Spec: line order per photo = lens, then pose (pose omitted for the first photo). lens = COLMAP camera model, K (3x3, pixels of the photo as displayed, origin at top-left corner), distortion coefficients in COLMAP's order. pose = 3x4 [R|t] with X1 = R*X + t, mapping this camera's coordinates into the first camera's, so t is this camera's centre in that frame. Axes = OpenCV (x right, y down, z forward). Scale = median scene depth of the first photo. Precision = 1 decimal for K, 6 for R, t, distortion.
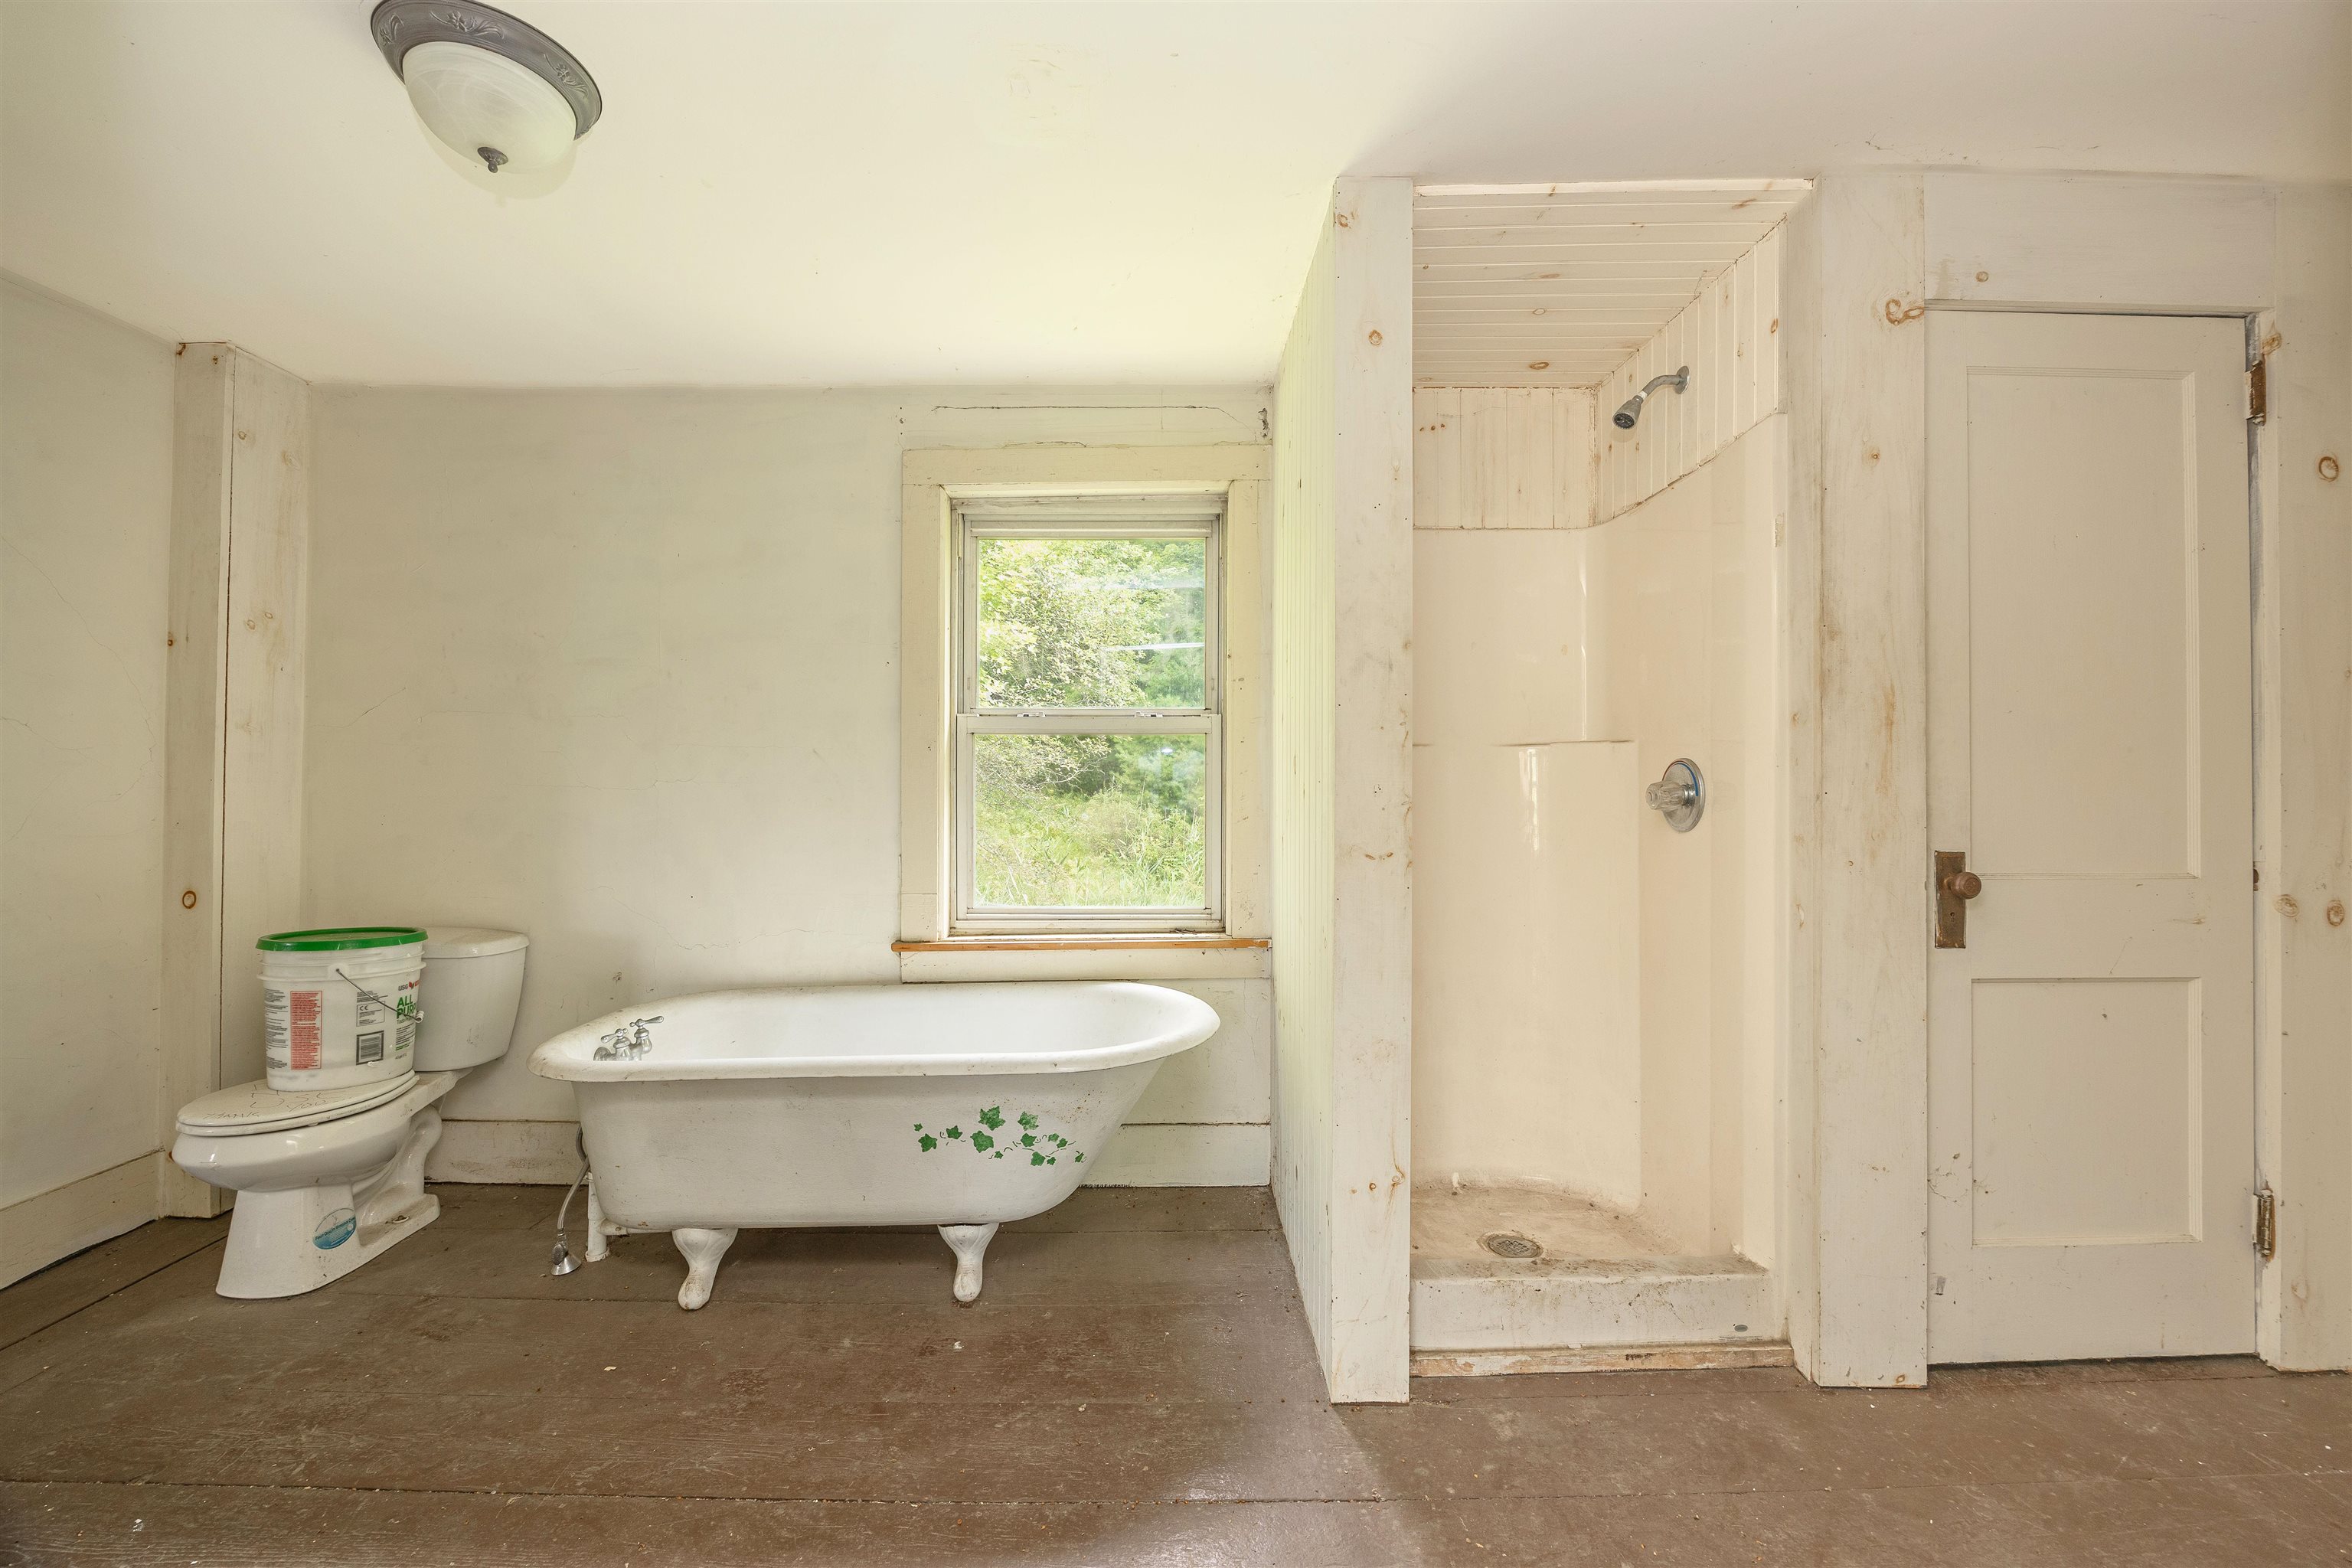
lens RADIAL K [[930.2, 0, 1176.8], [0, 930.2, 803.6], [0, 0, 1]] dist [-0.013385, 0.000068]
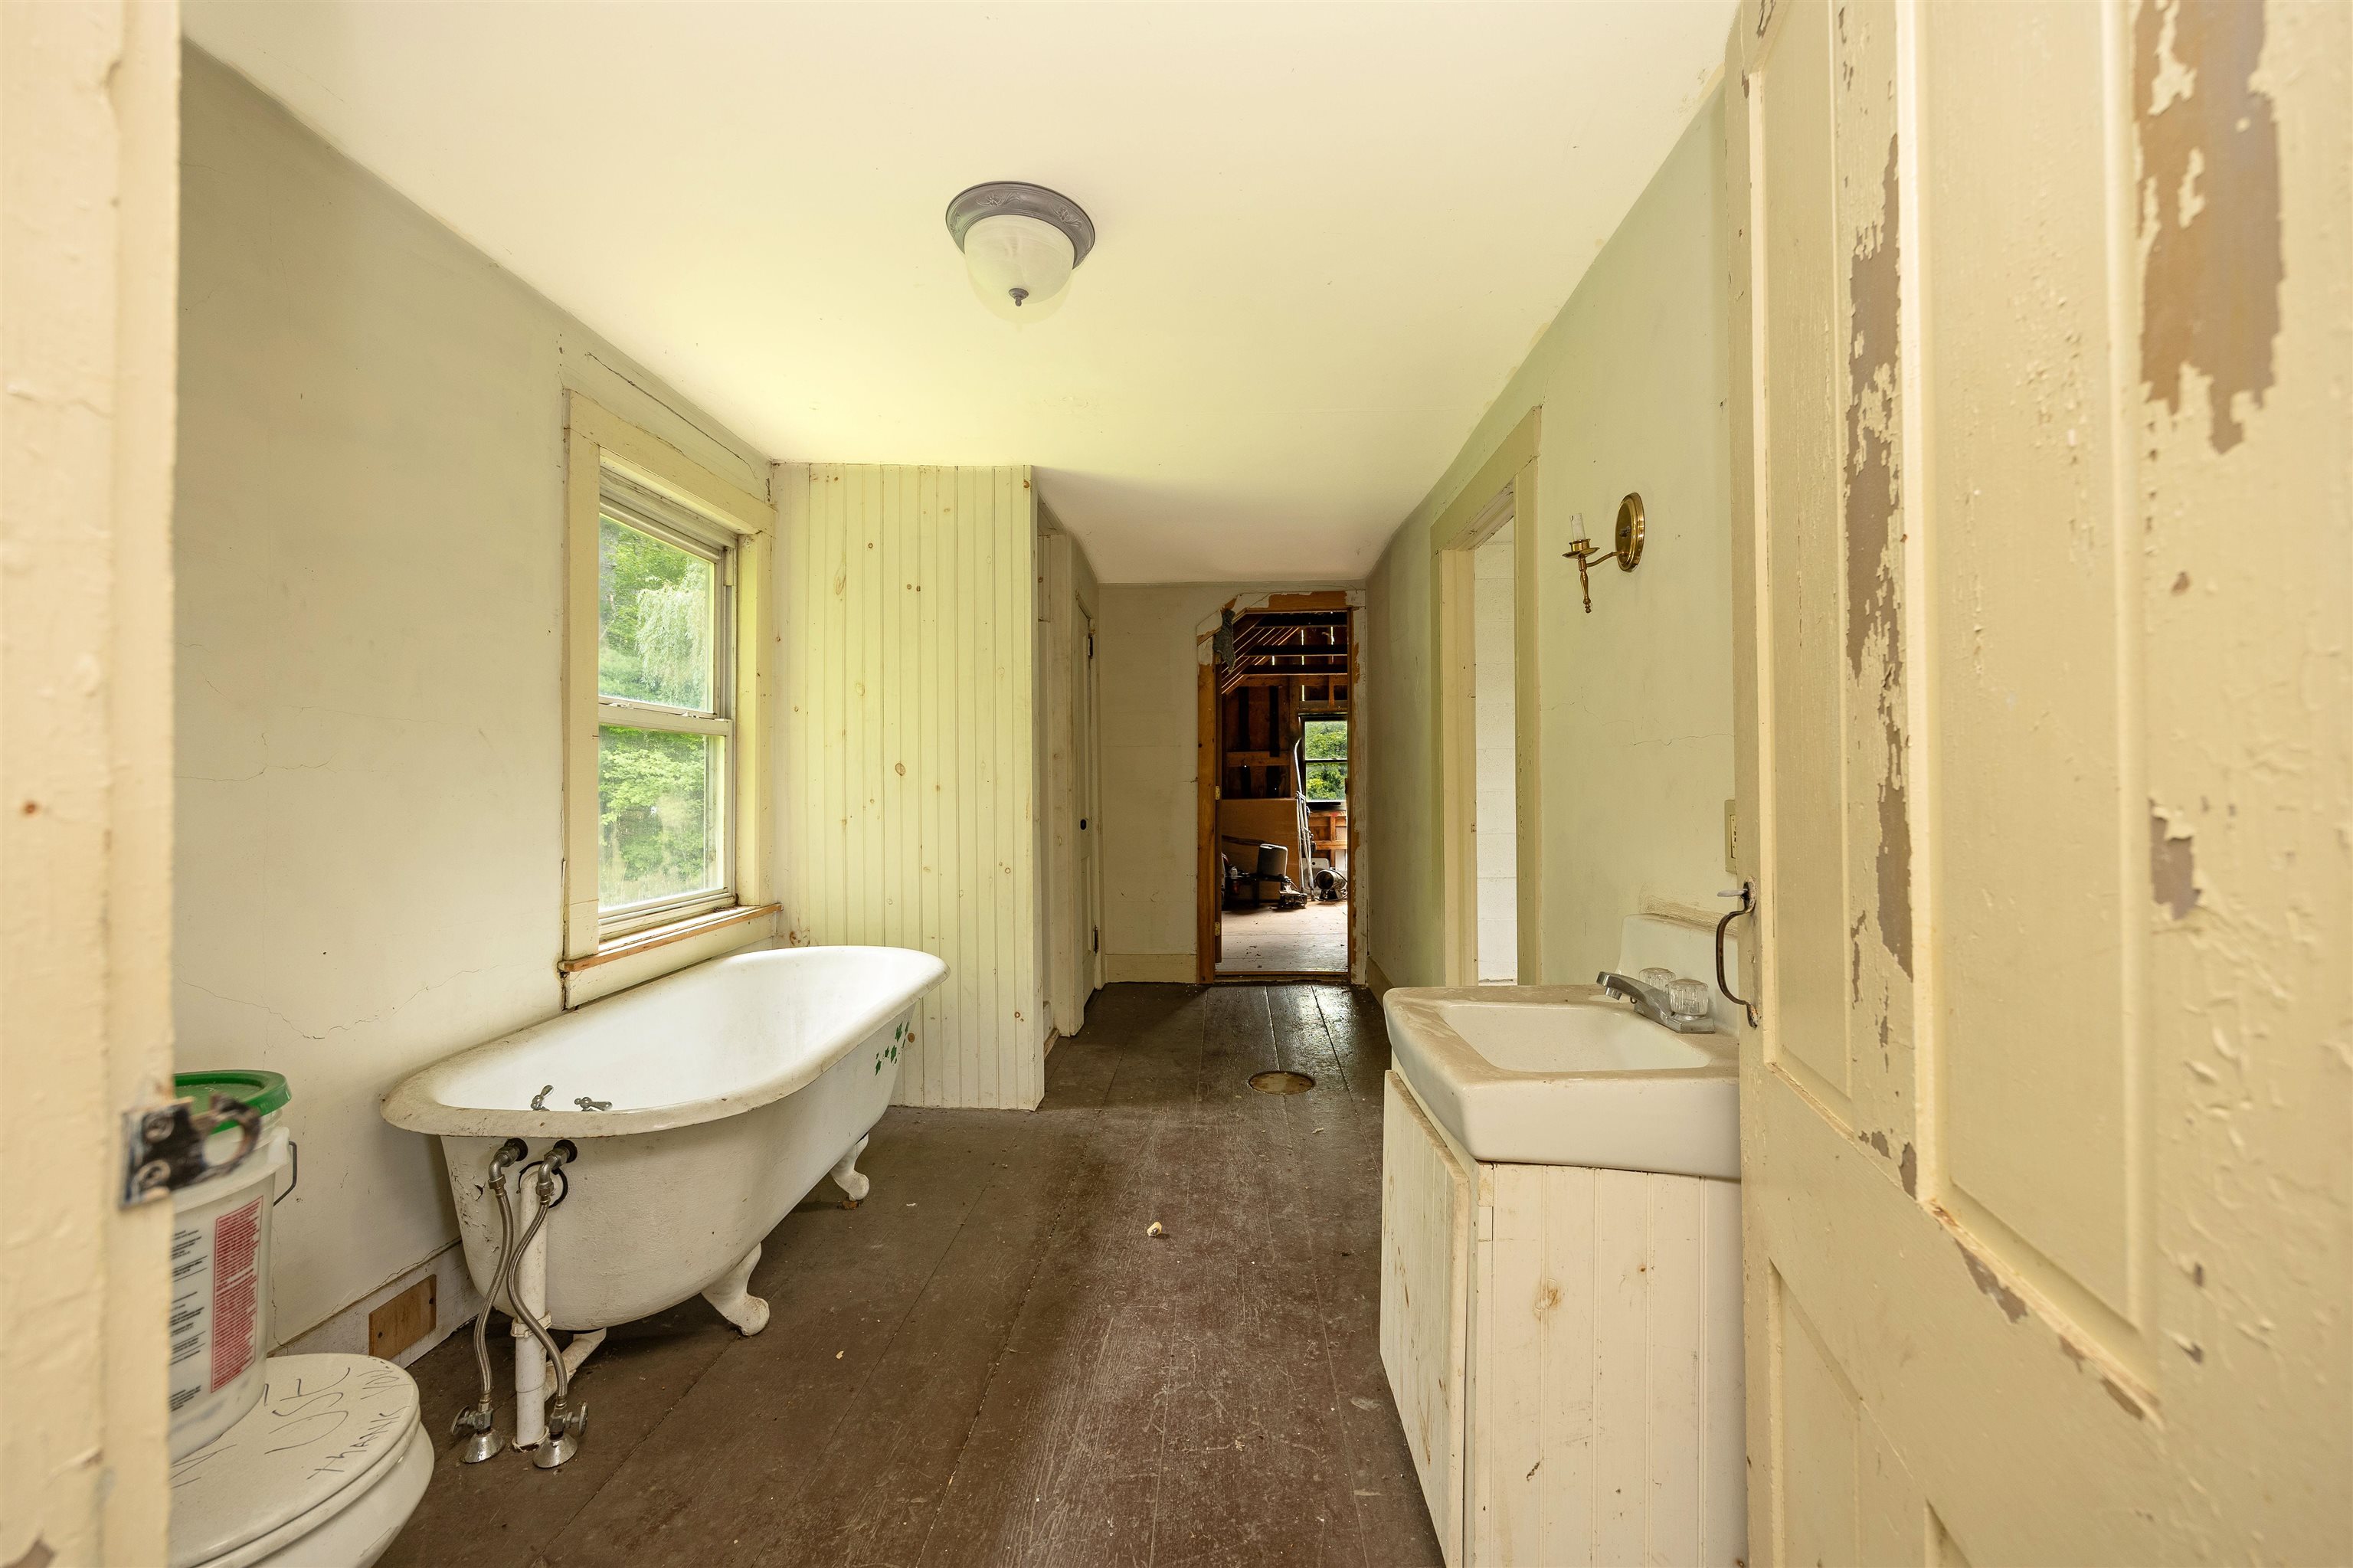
lens RADIAL K [[911.8, 0, 1185.6], [0, 911.8, 786.2], [0, 0, 1]] dist [-0.002242, 0.000034]
pose [[0.046194, 0.002383, 0.998930, -1.392543], [0.009198, 0.999954, -0.002811, -0.005624], [-0.998890, 0.009318, 0.046170, 0.493810]]
